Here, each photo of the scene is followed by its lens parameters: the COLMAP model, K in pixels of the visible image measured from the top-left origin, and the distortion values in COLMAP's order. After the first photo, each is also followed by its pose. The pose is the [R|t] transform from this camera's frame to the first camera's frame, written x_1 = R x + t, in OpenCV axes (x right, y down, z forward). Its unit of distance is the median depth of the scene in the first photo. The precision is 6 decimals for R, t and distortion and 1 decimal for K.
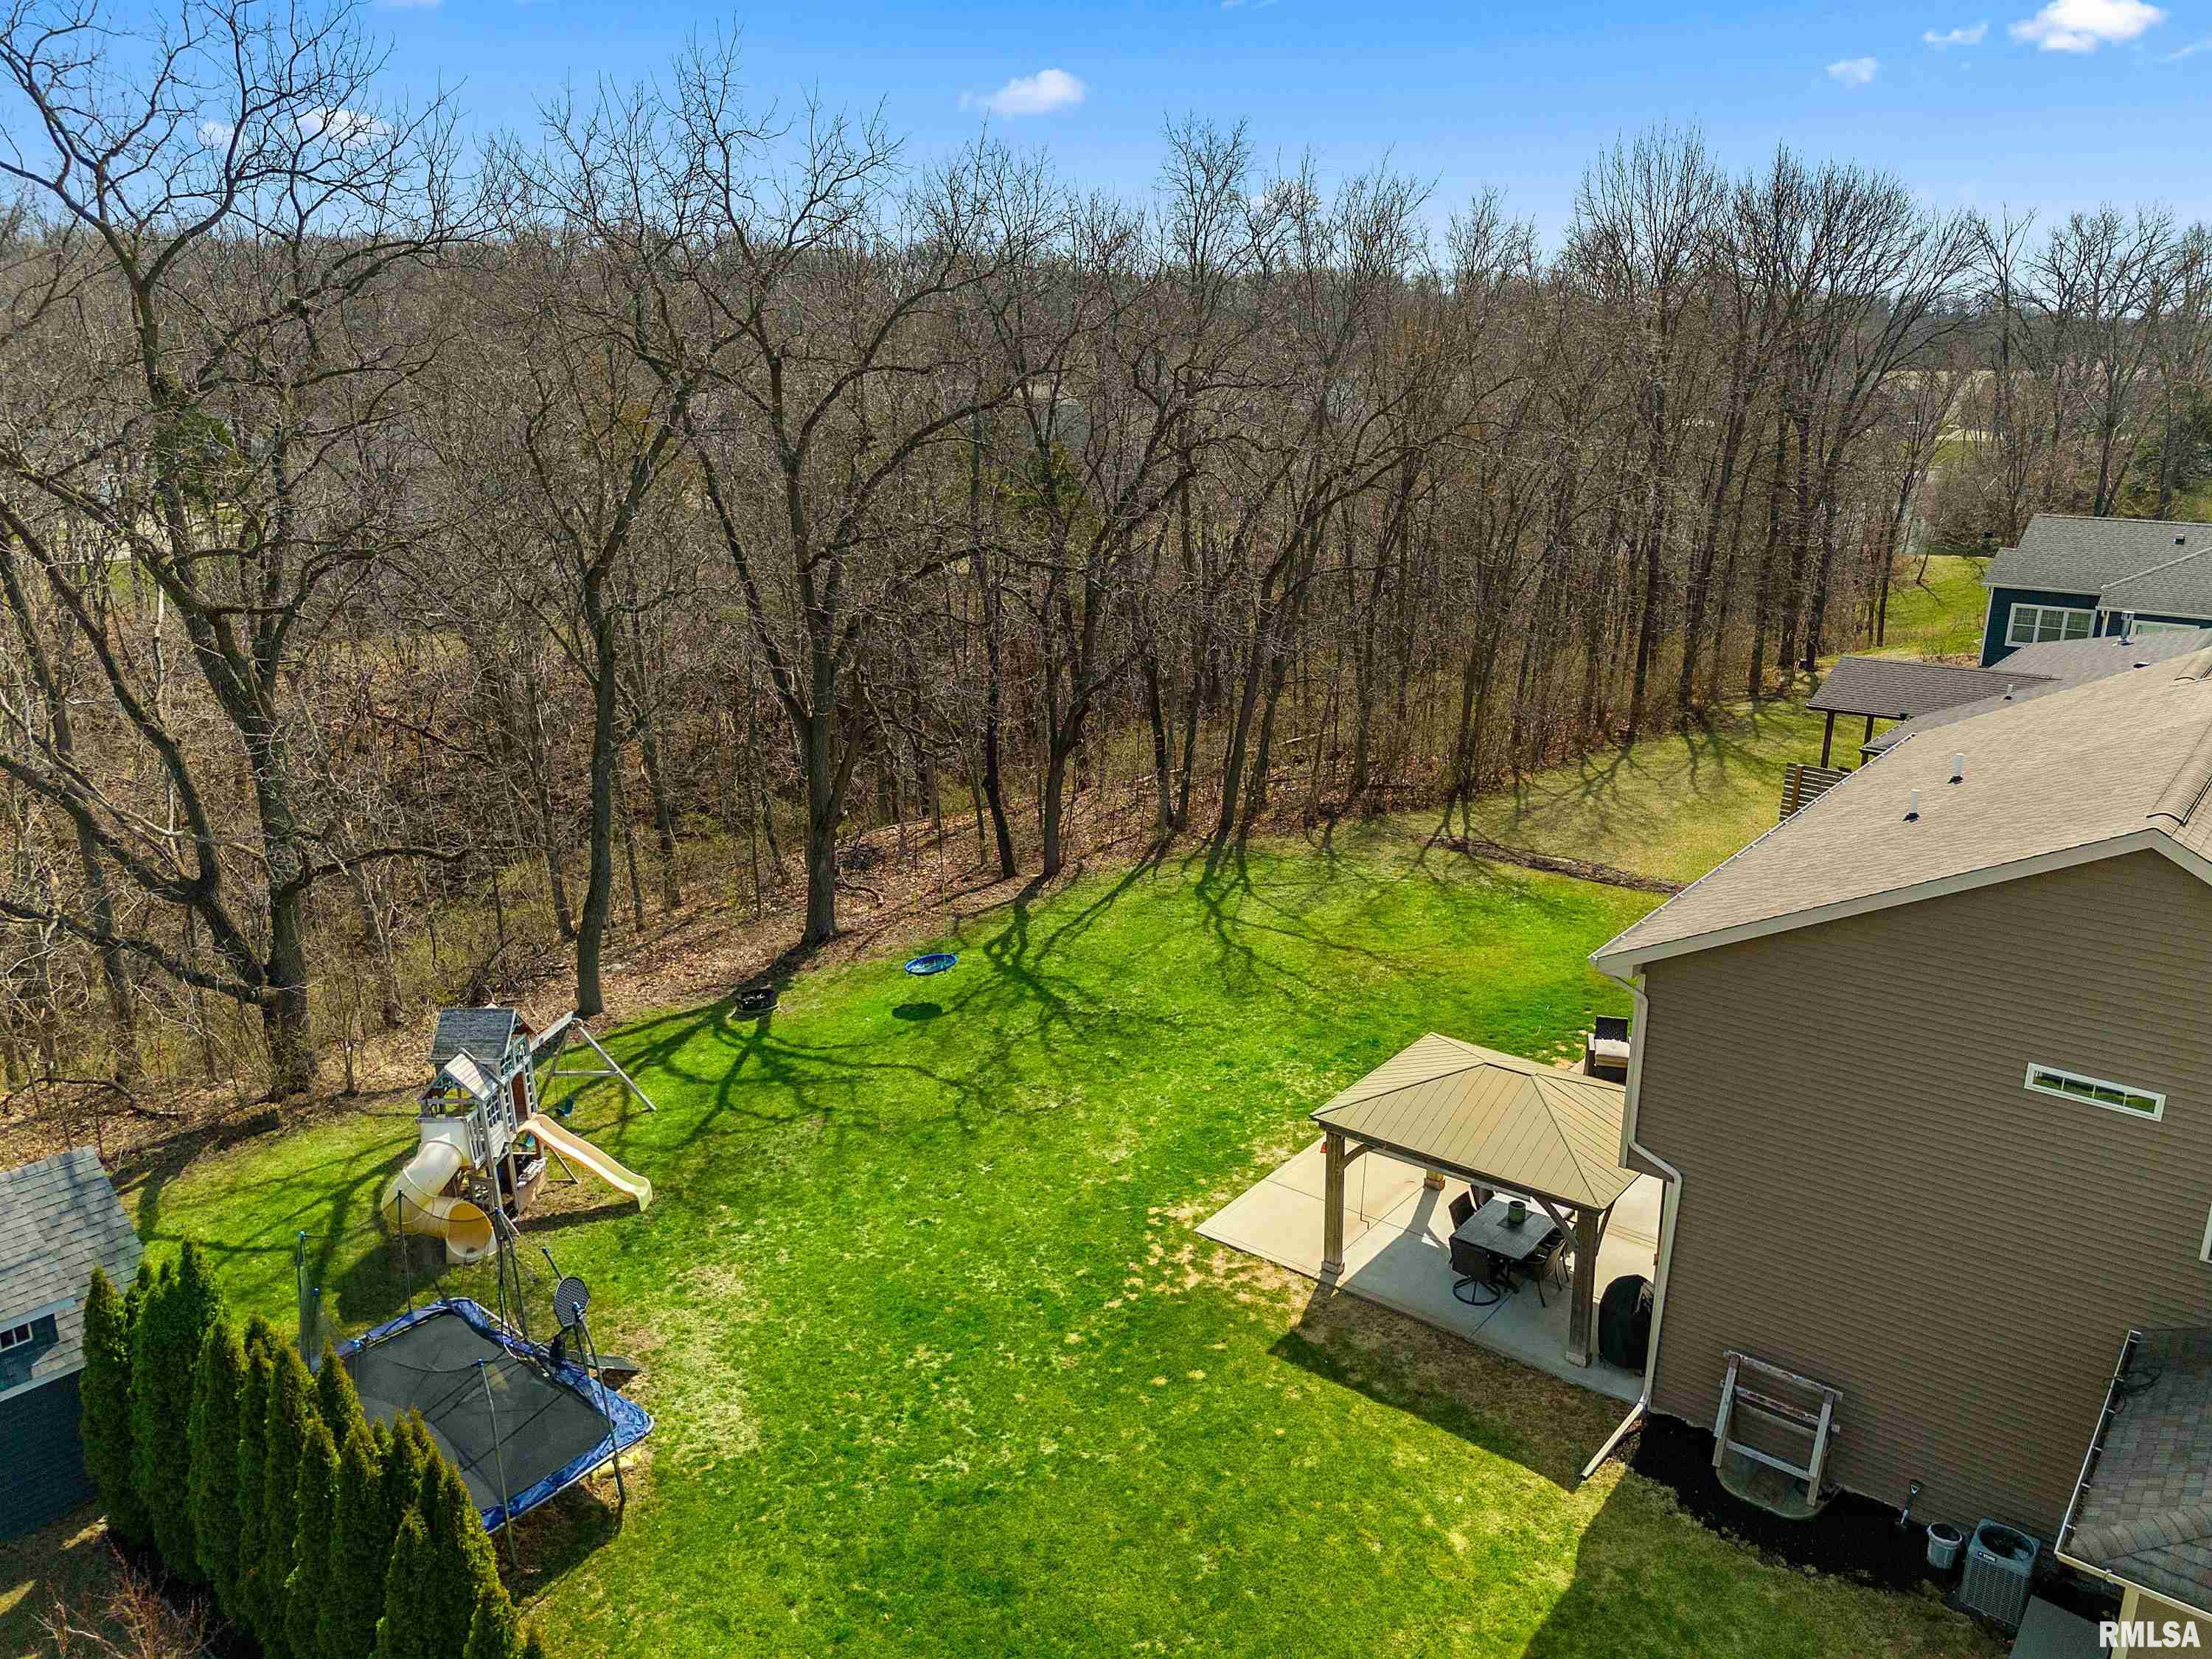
lens RADIAL K [[1560.8, 0, 1105.3], [0, 1560.8, 829.4], [0, 0, 1]] dist [0.002312, -0.000568]
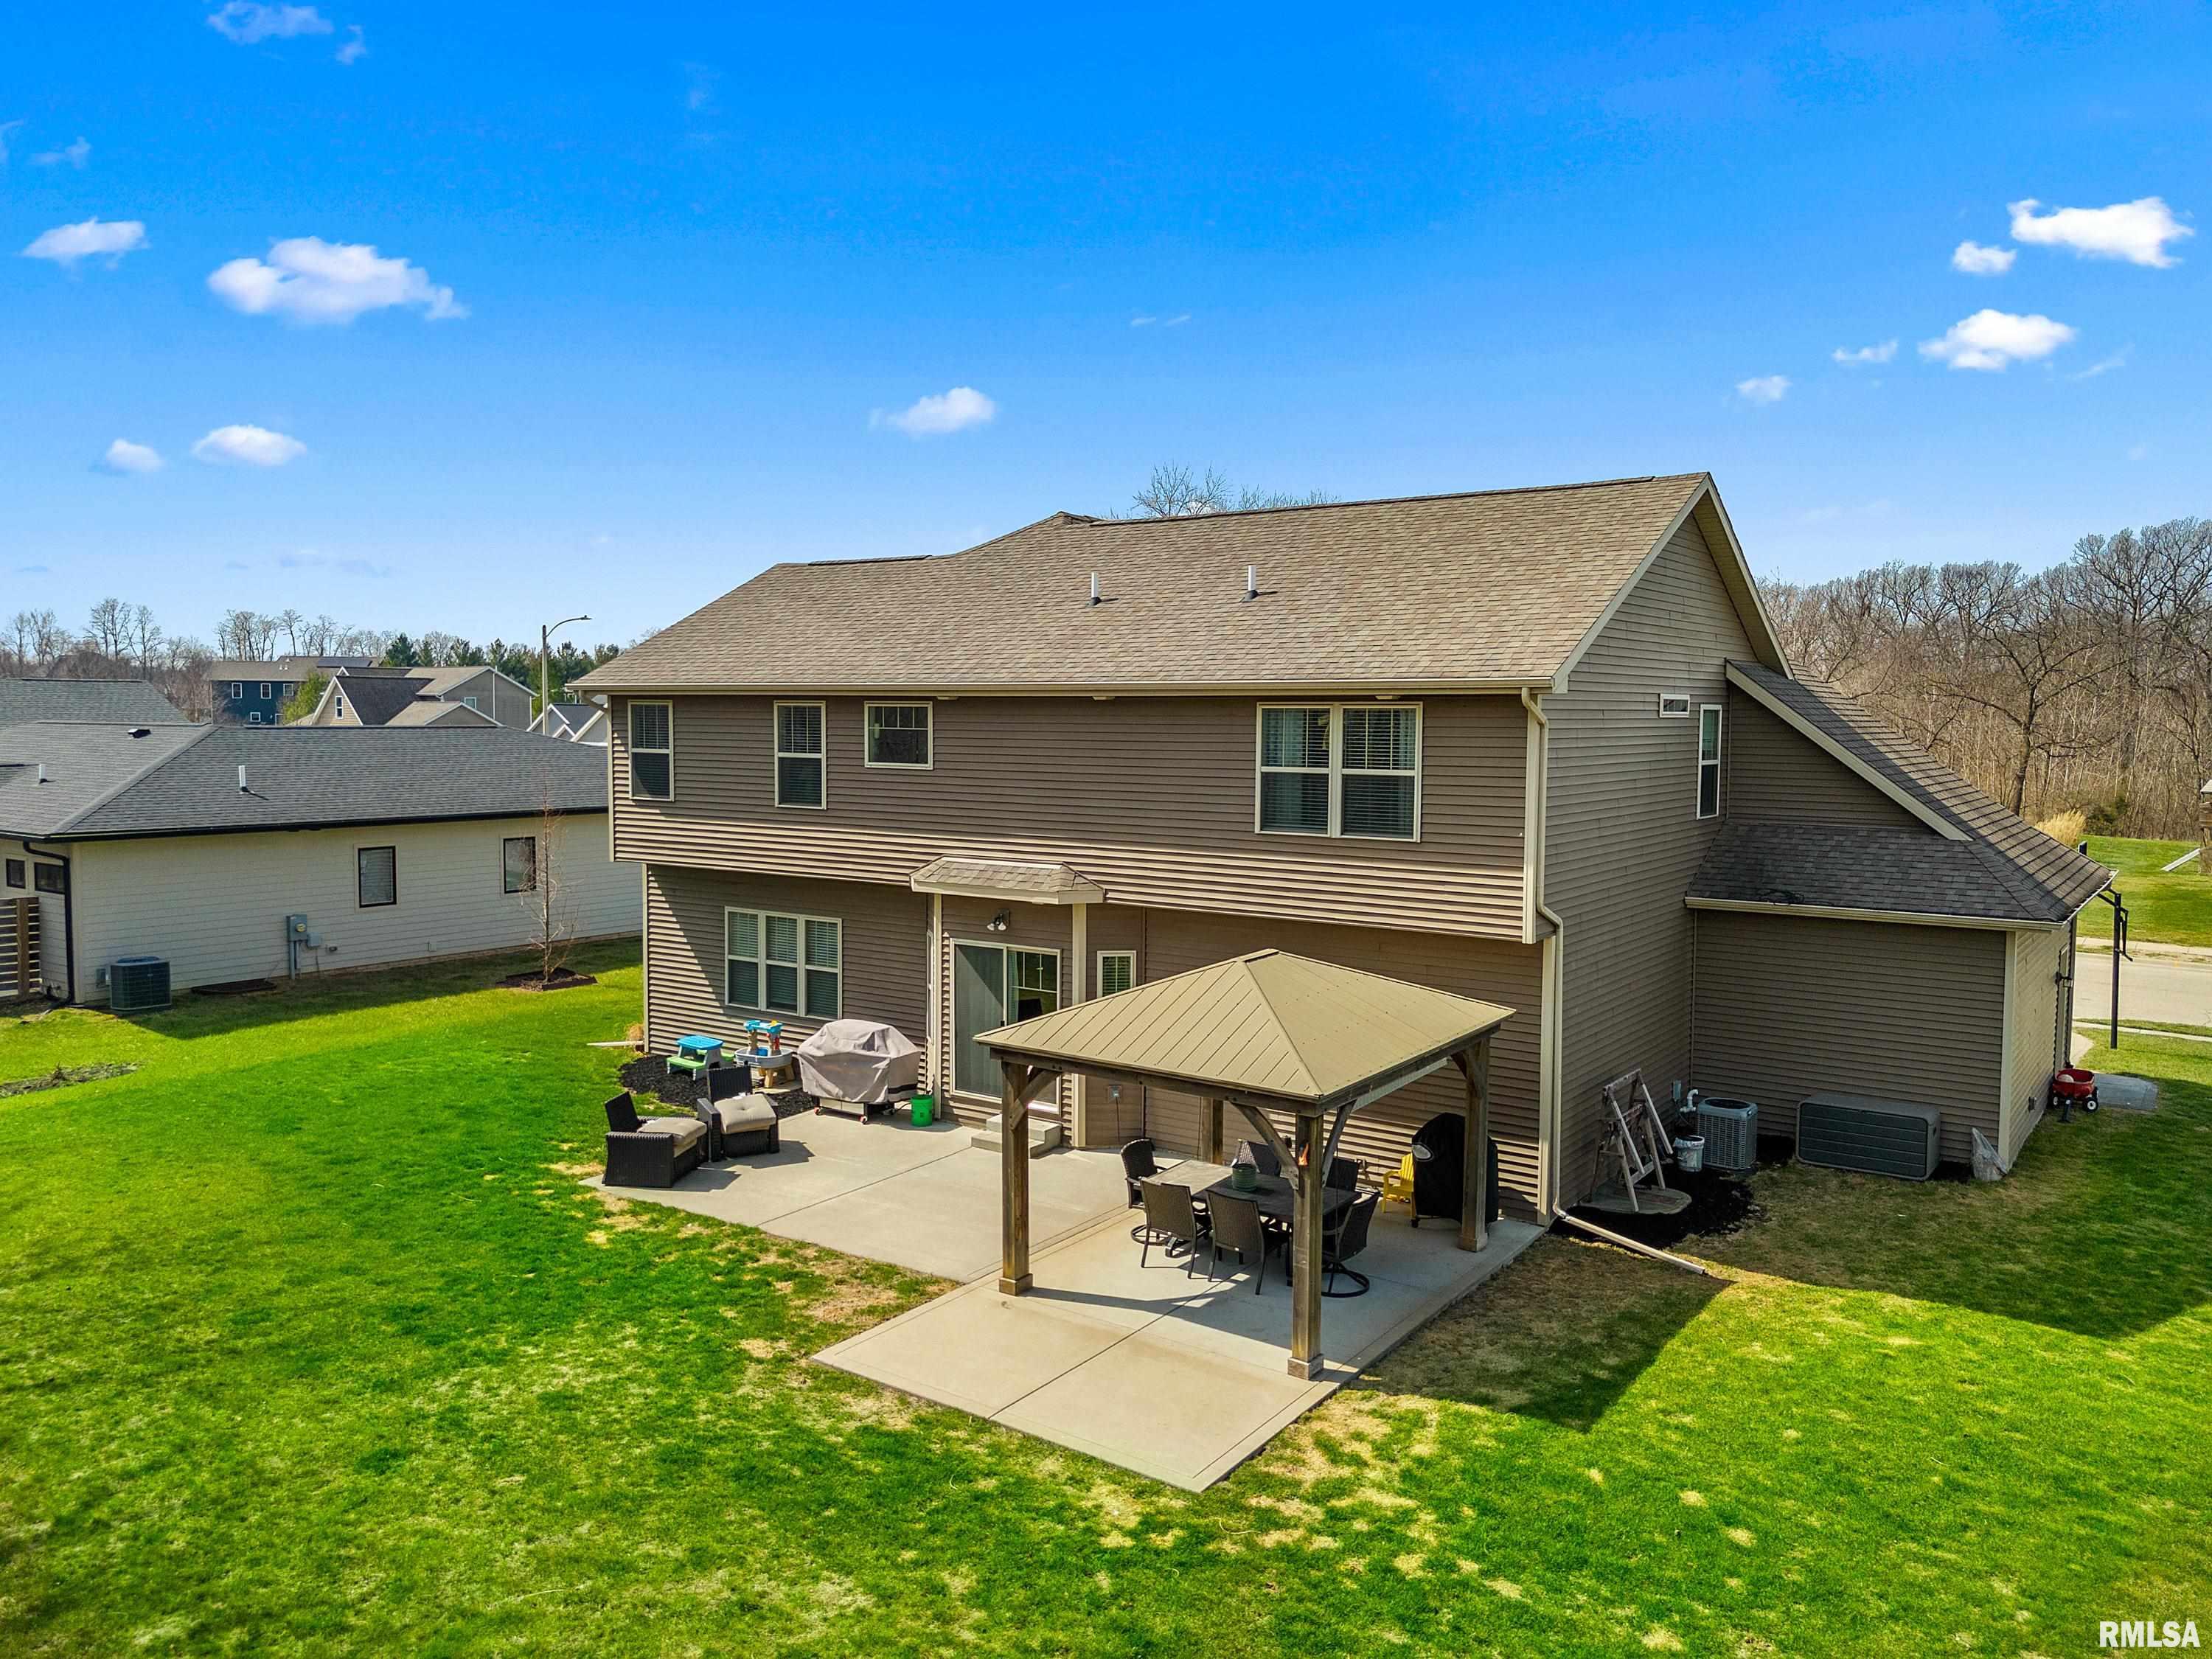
lens RADIAL K [[1560.8, 0, 1106.1], [0, 1560.8, 827.6], [0, 0, 1]] dist [0.002312, -0.000568]
pose [[-0.027555, -0.068386, 0.997278, -0.438738], [0.291139, 0.953857, 0.073453, 0.026165], [-0.956284, 0.292371, -0.006374, 1.073419]]
